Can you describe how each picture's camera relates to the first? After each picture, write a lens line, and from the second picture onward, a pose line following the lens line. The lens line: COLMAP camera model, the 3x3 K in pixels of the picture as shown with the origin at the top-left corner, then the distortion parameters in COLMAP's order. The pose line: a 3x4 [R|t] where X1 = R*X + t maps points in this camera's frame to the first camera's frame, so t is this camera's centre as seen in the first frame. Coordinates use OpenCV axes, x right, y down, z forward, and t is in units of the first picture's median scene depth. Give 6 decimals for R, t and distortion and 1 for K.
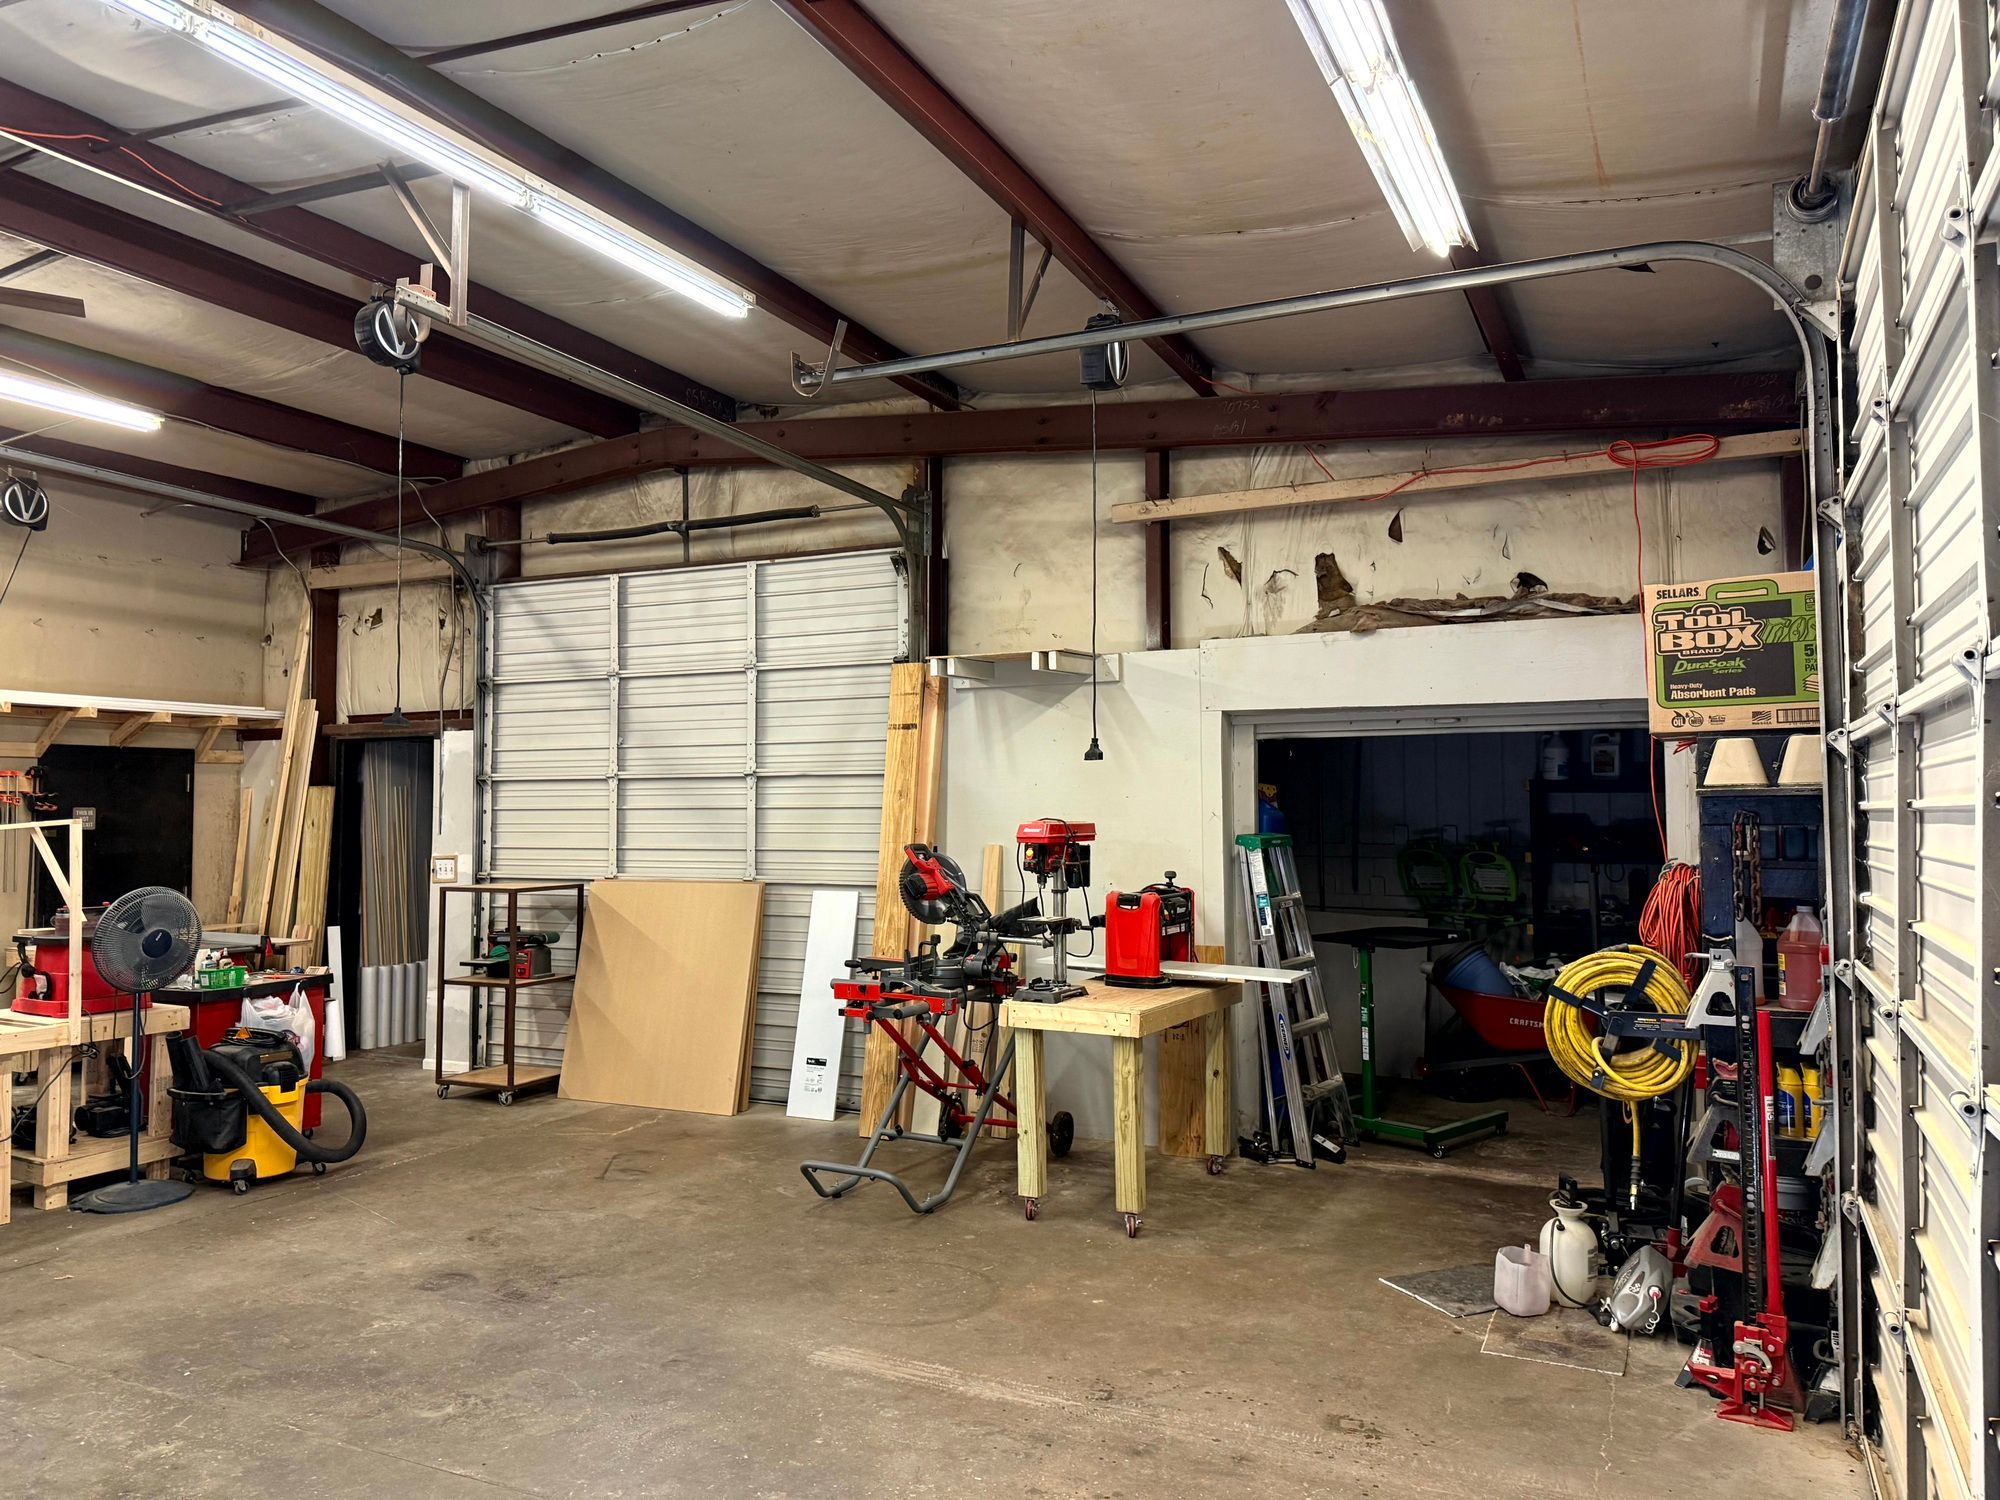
lens RADIAL K [[1420.7, 0, 1000.5], [0, 1420.7, 745.3], [0, 0, 1]] dist [0.022301, -0.019971]
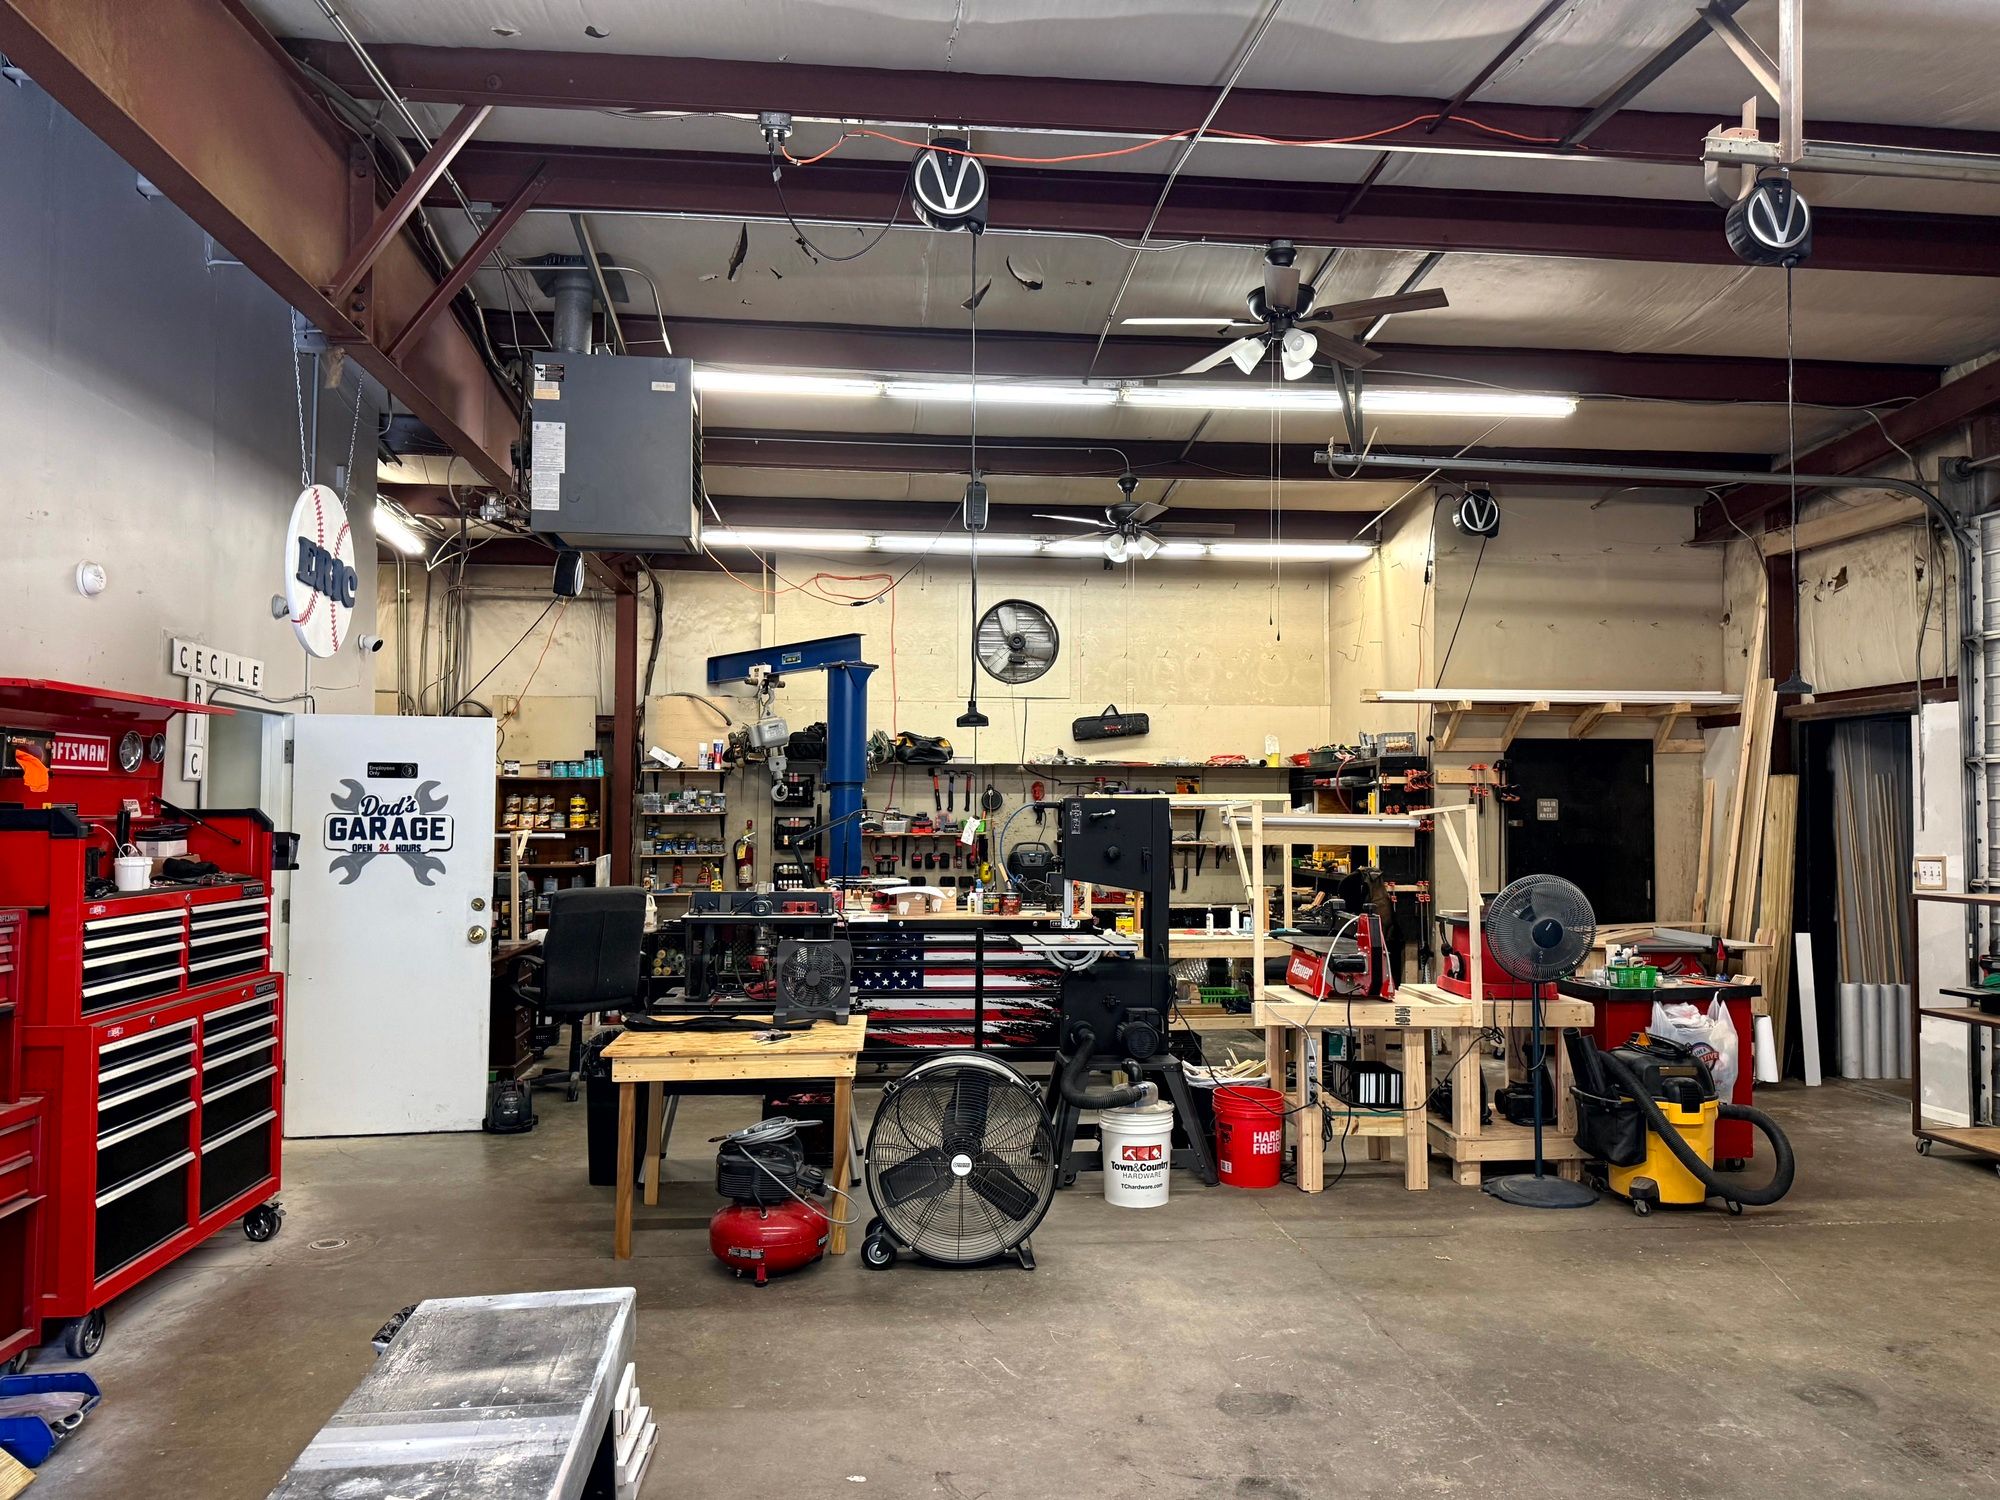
lens RADIAL K [[1420.7, 0, 1002.5], [0, 1420.7, 760.6], [0, 0, 1]] dist [0.022301, -0.019971]
pose [[0.533292, -0.026211, -0.845525, 0.025151], [0.034323, 0.999367, -0.009332, 0.014699], [0.845235, -0.024044, 0.533854, 0.143705]]
